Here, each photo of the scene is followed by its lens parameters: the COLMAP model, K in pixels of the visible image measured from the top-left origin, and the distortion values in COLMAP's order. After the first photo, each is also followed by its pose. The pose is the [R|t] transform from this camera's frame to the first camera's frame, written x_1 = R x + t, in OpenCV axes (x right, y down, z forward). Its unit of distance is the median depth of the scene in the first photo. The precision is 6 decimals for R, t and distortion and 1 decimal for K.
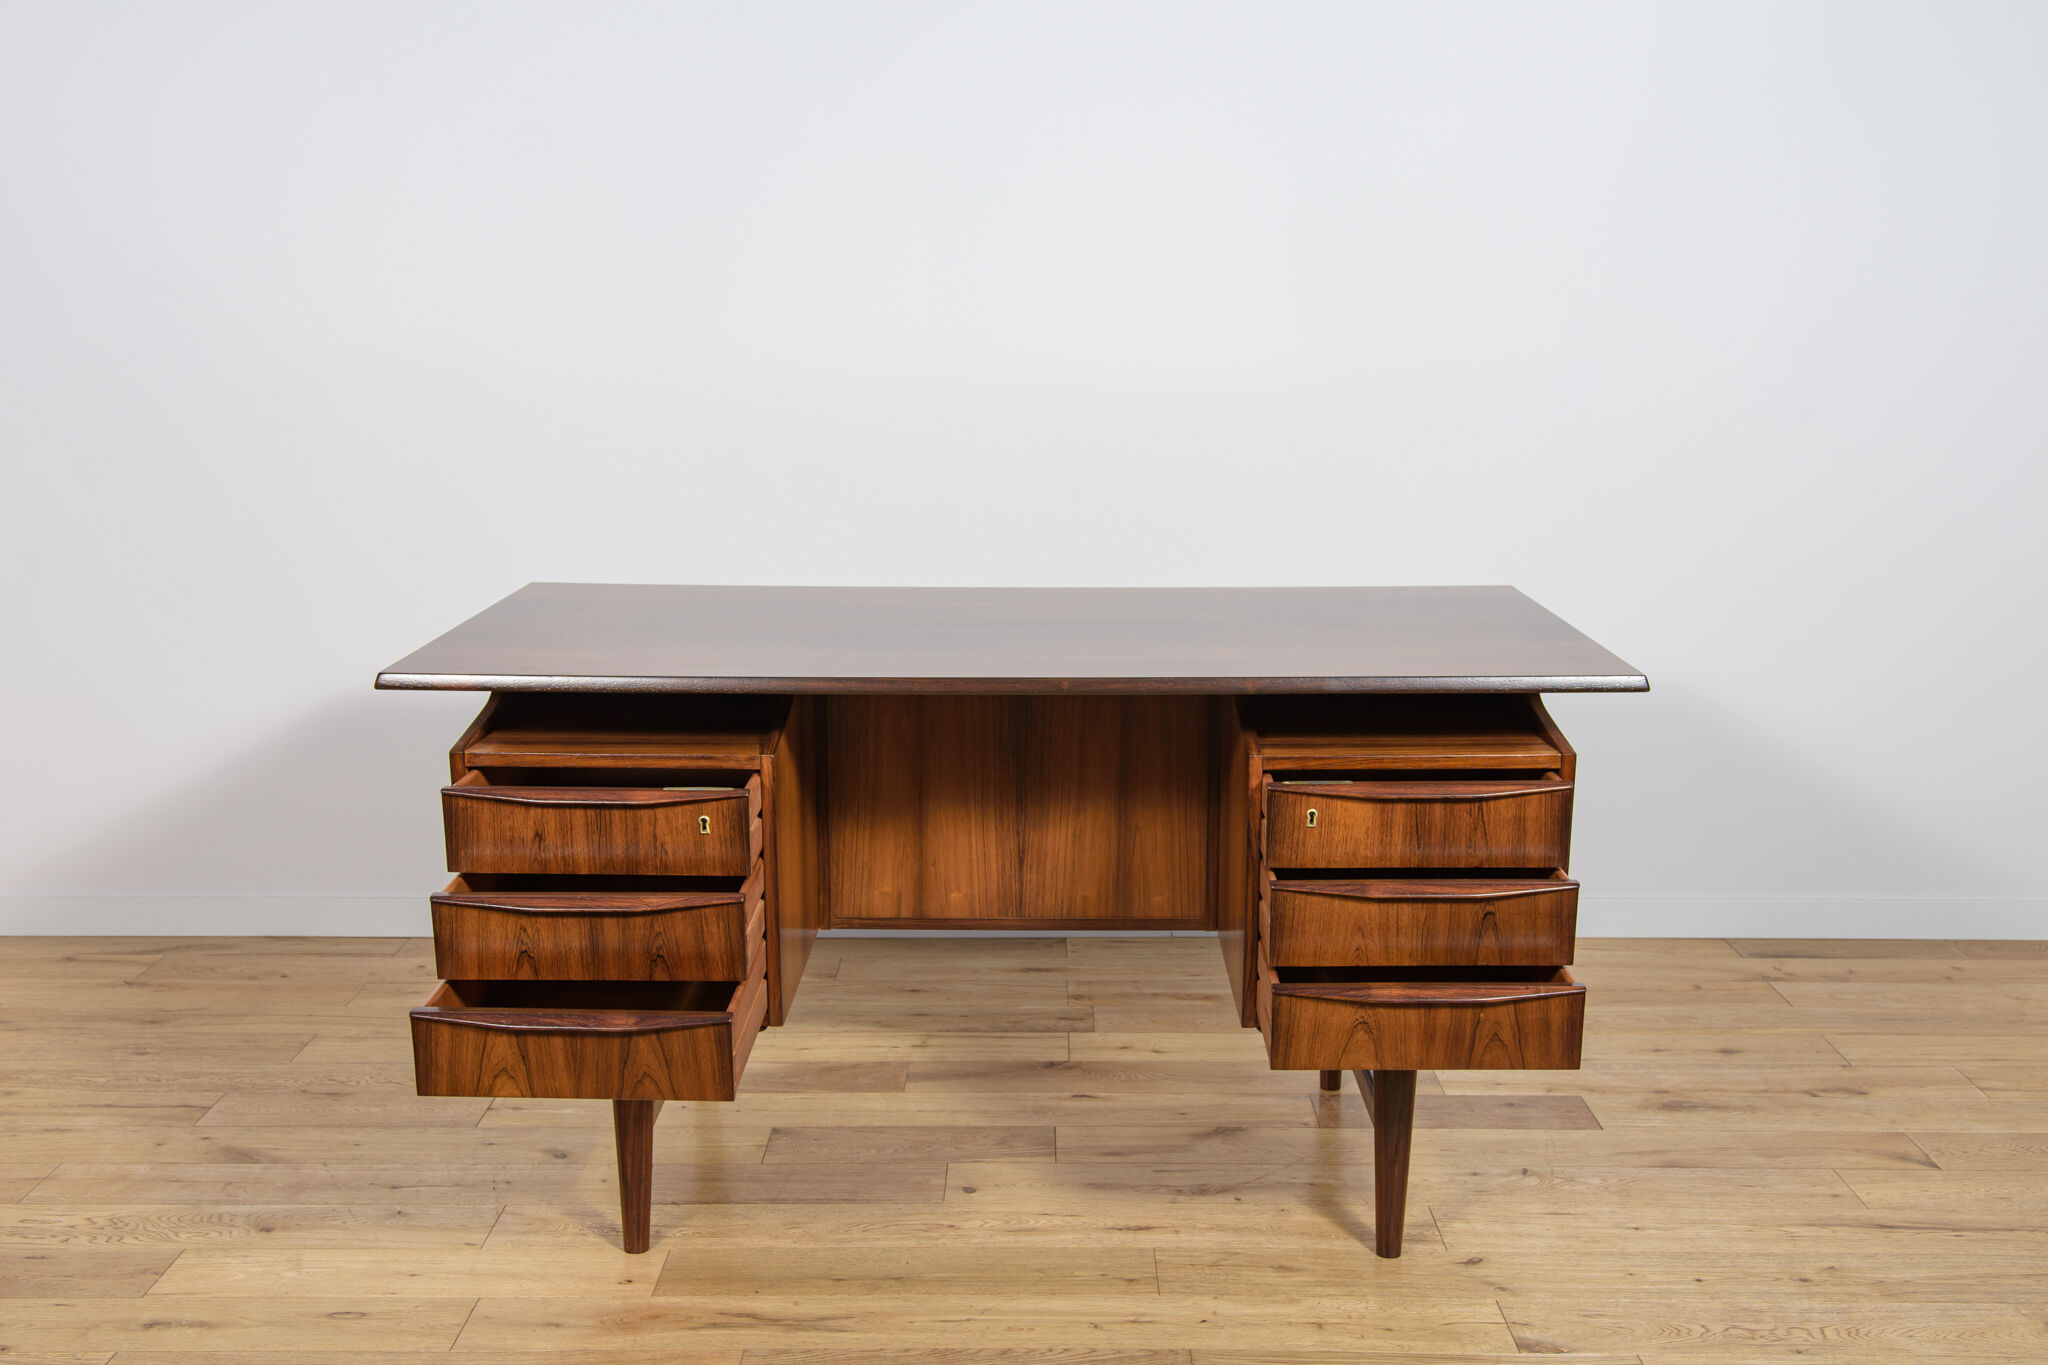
lens RADIAL K [[2171.8, 0, 1030.0], [0, 2171.8, 688.4], [0, 0, 1]] dist [-0.018547, 0.125034]
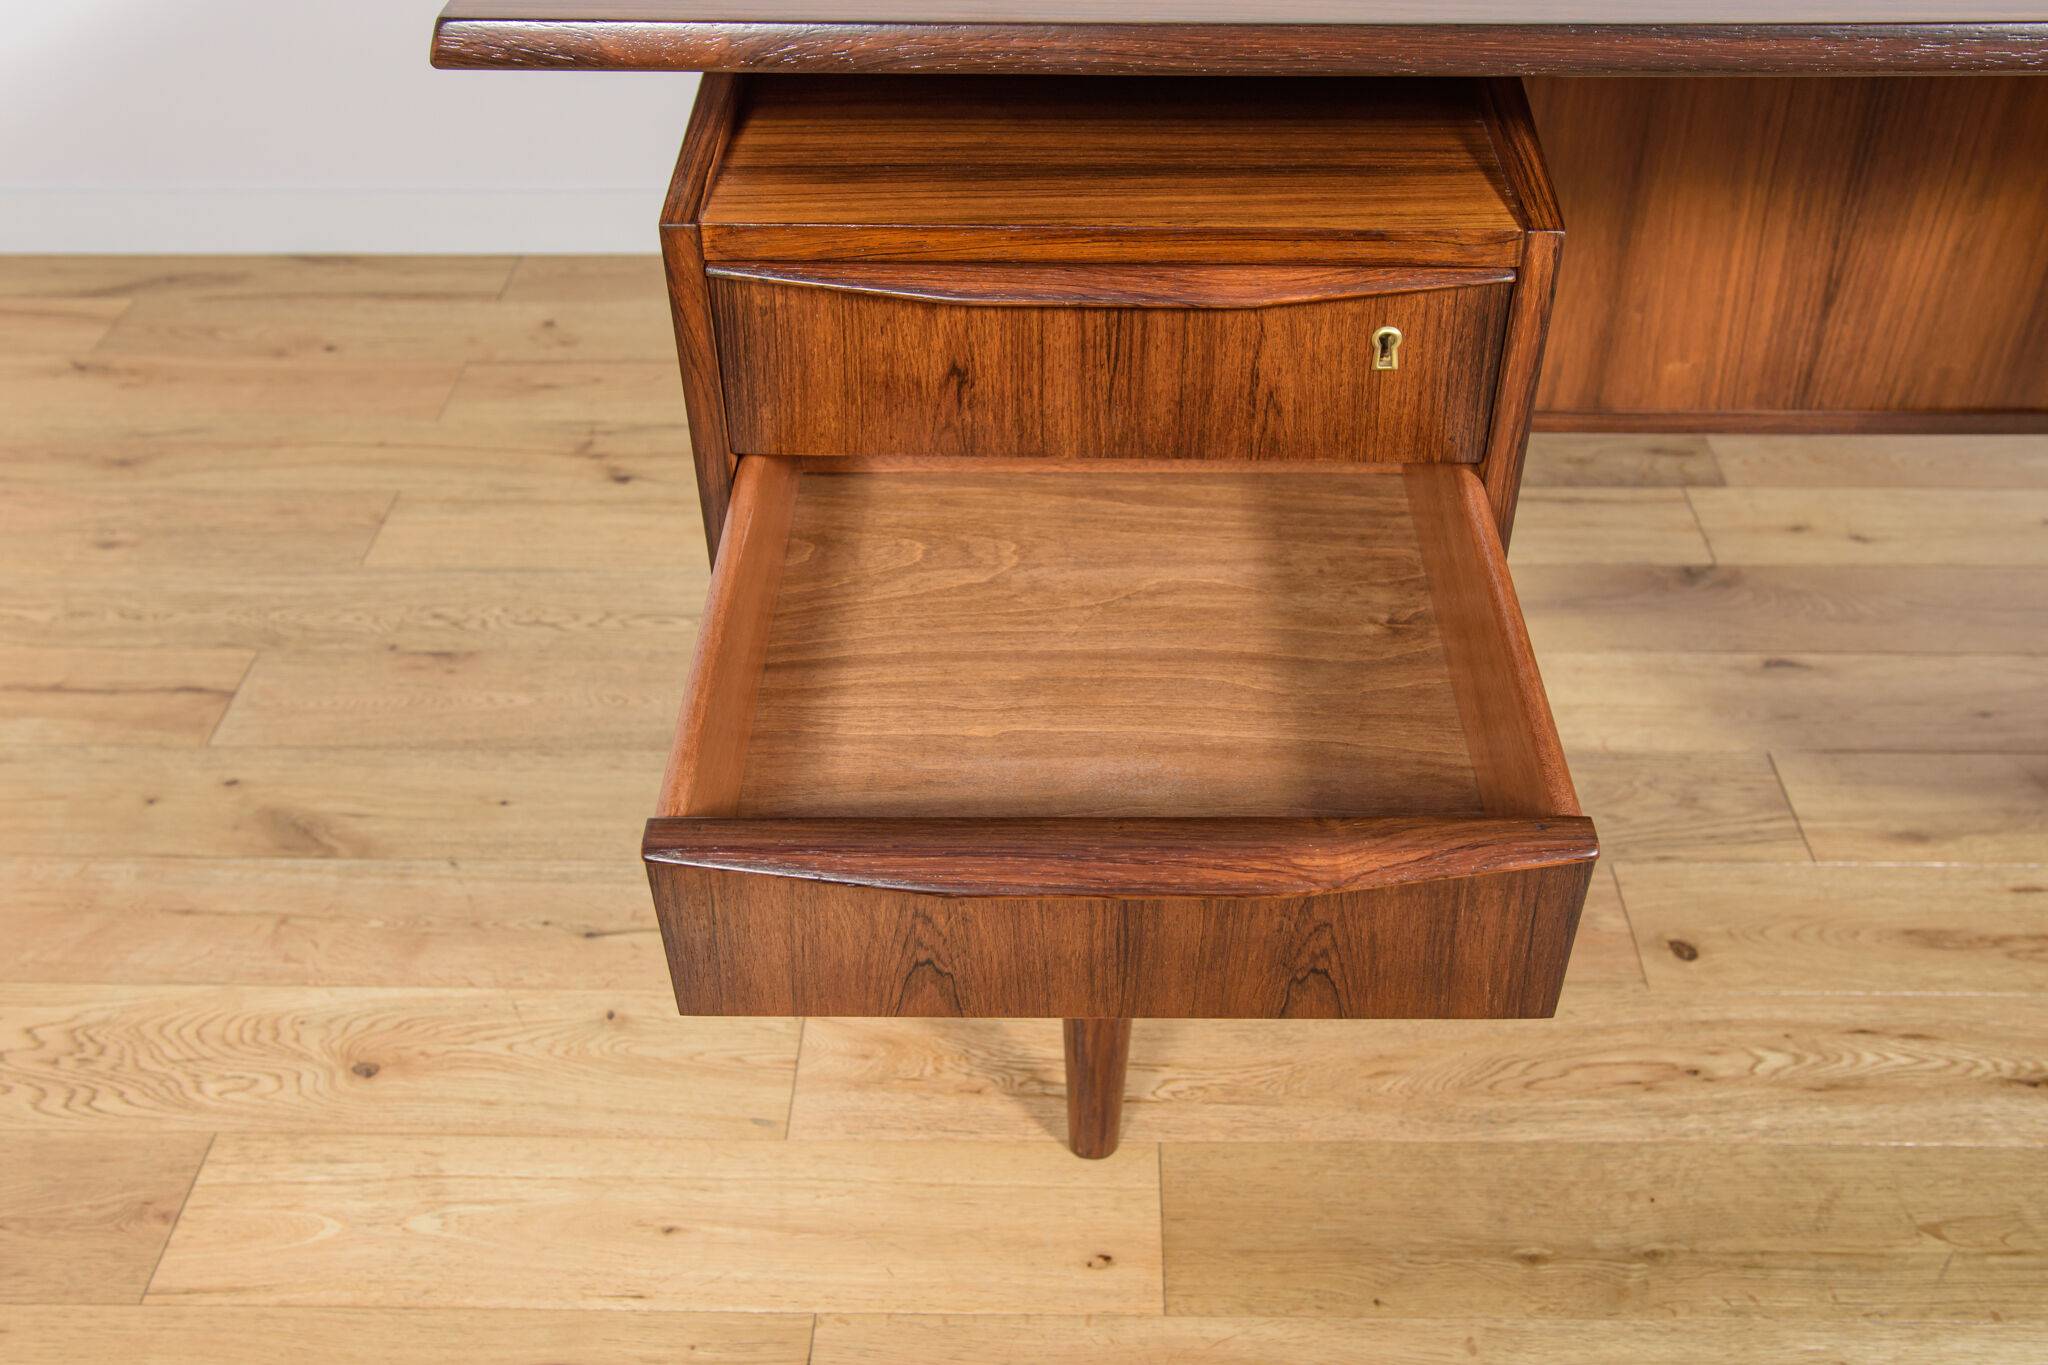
lens RADIAL K [[2053.0, 0, 1028.0], [0, 2053.0, 692.9], [0, 0, 1]] dist [-0.039837, 0.102624]
pose [[0.999721, -0.000100, -0.023624, -0.175468], [0.010629, 0.894975, 0.445989, -0.046447], [0.021098, -0.446115, 0.894727, 0.586137]]
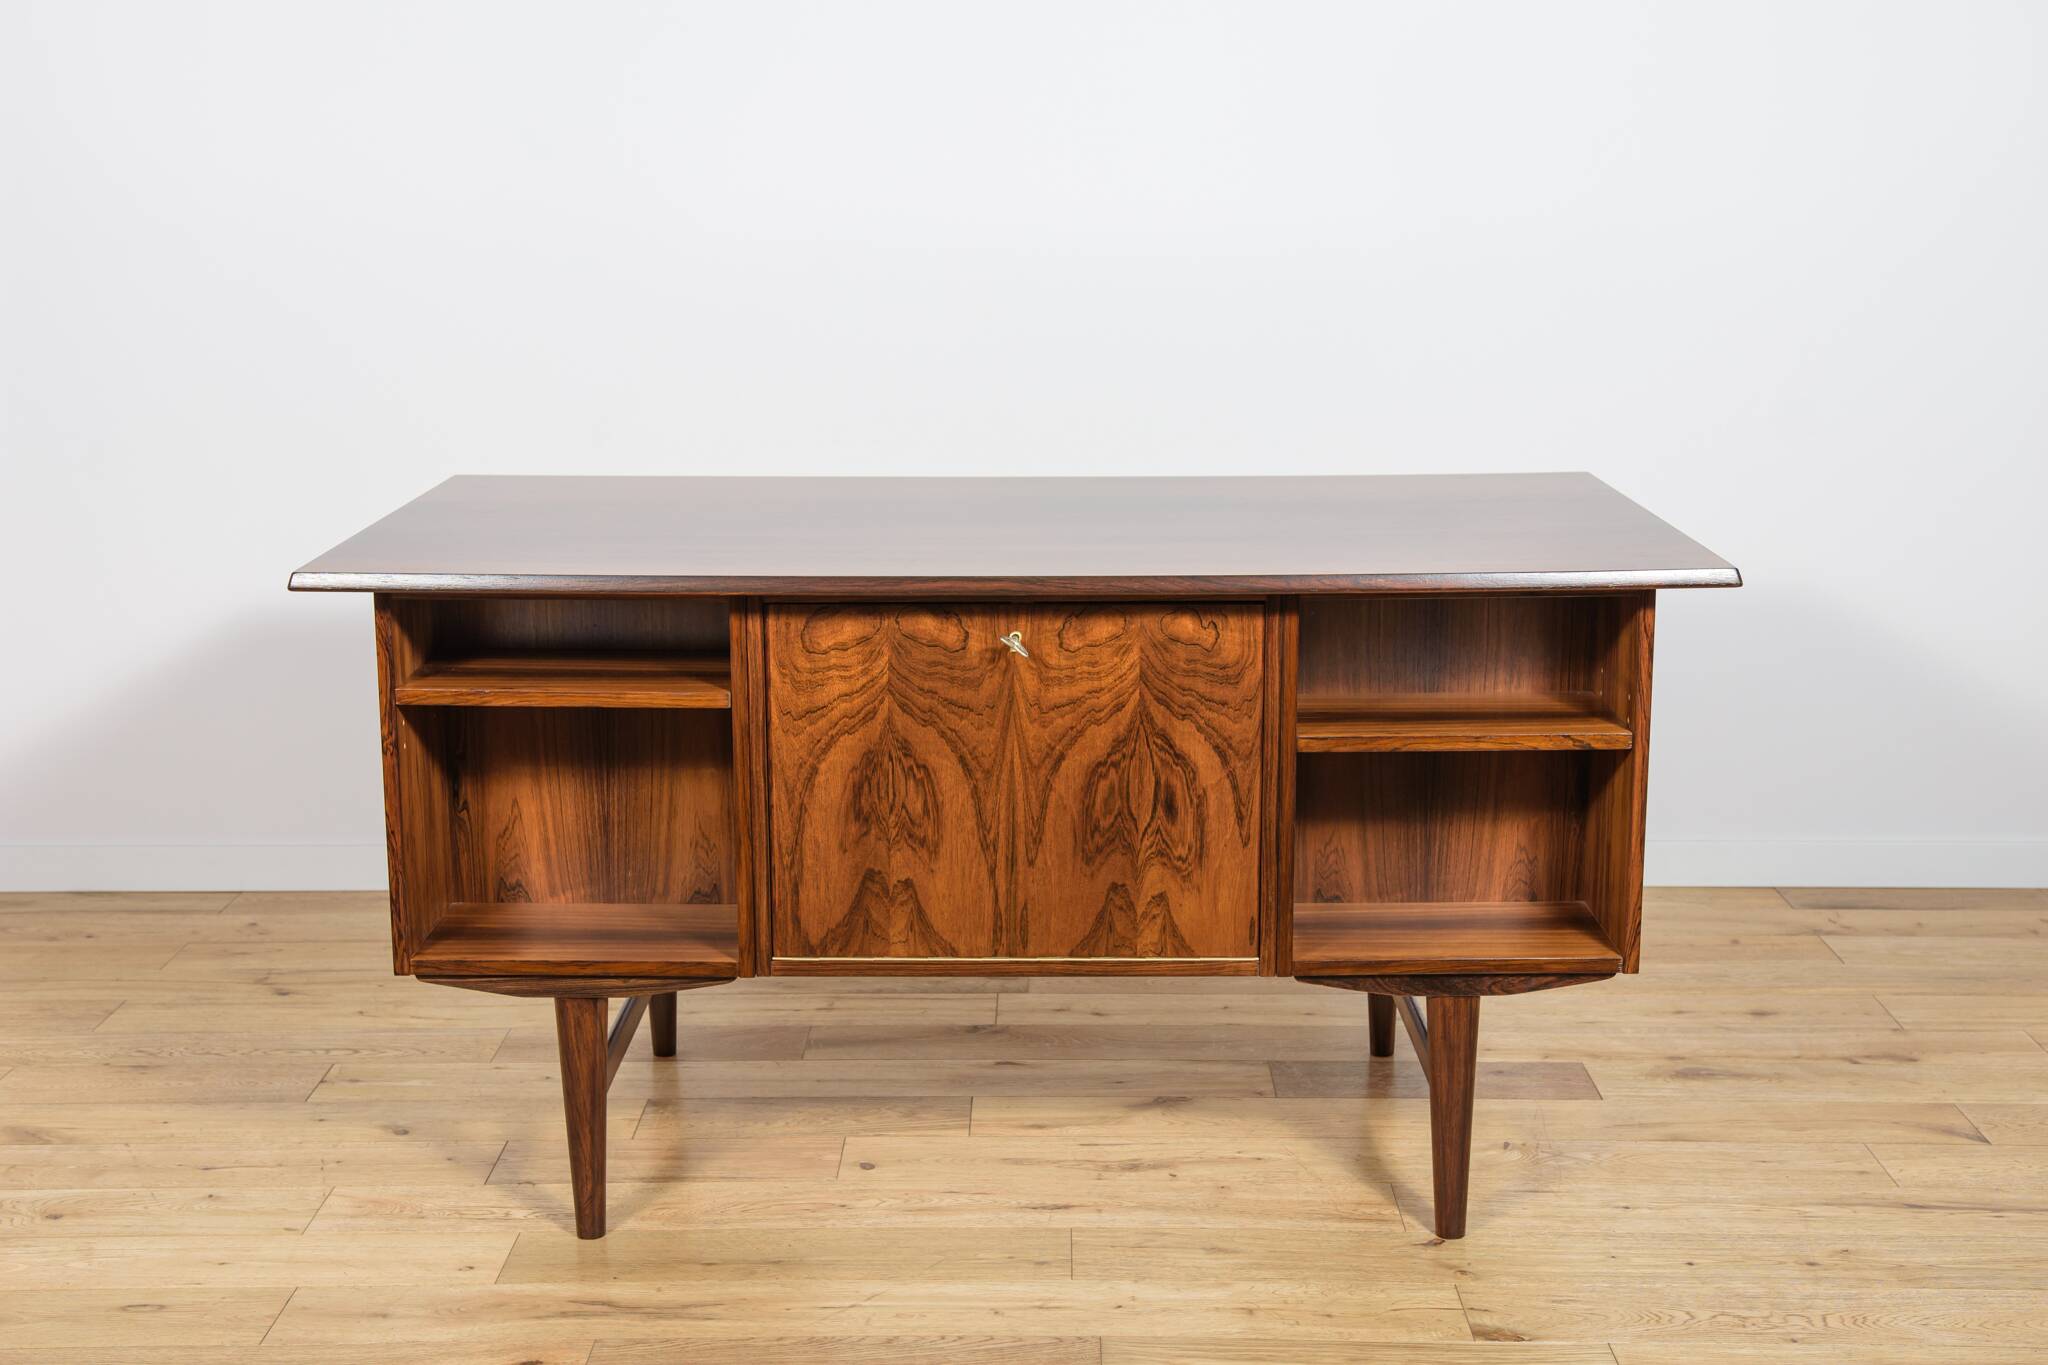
lens RADIAL K [[2633.0, 0, 1029.8], [0, 2633.0, 687.2], [0, 0, 1]] dist [0.047298, 0.193988]
pose [[0.999979, -0.003810, -0.005243, 0.044188], [0.003954, 0.999606, 0.027784, 0.008666], [0.005135, -0.027804, 0.999600, -0.058521]]
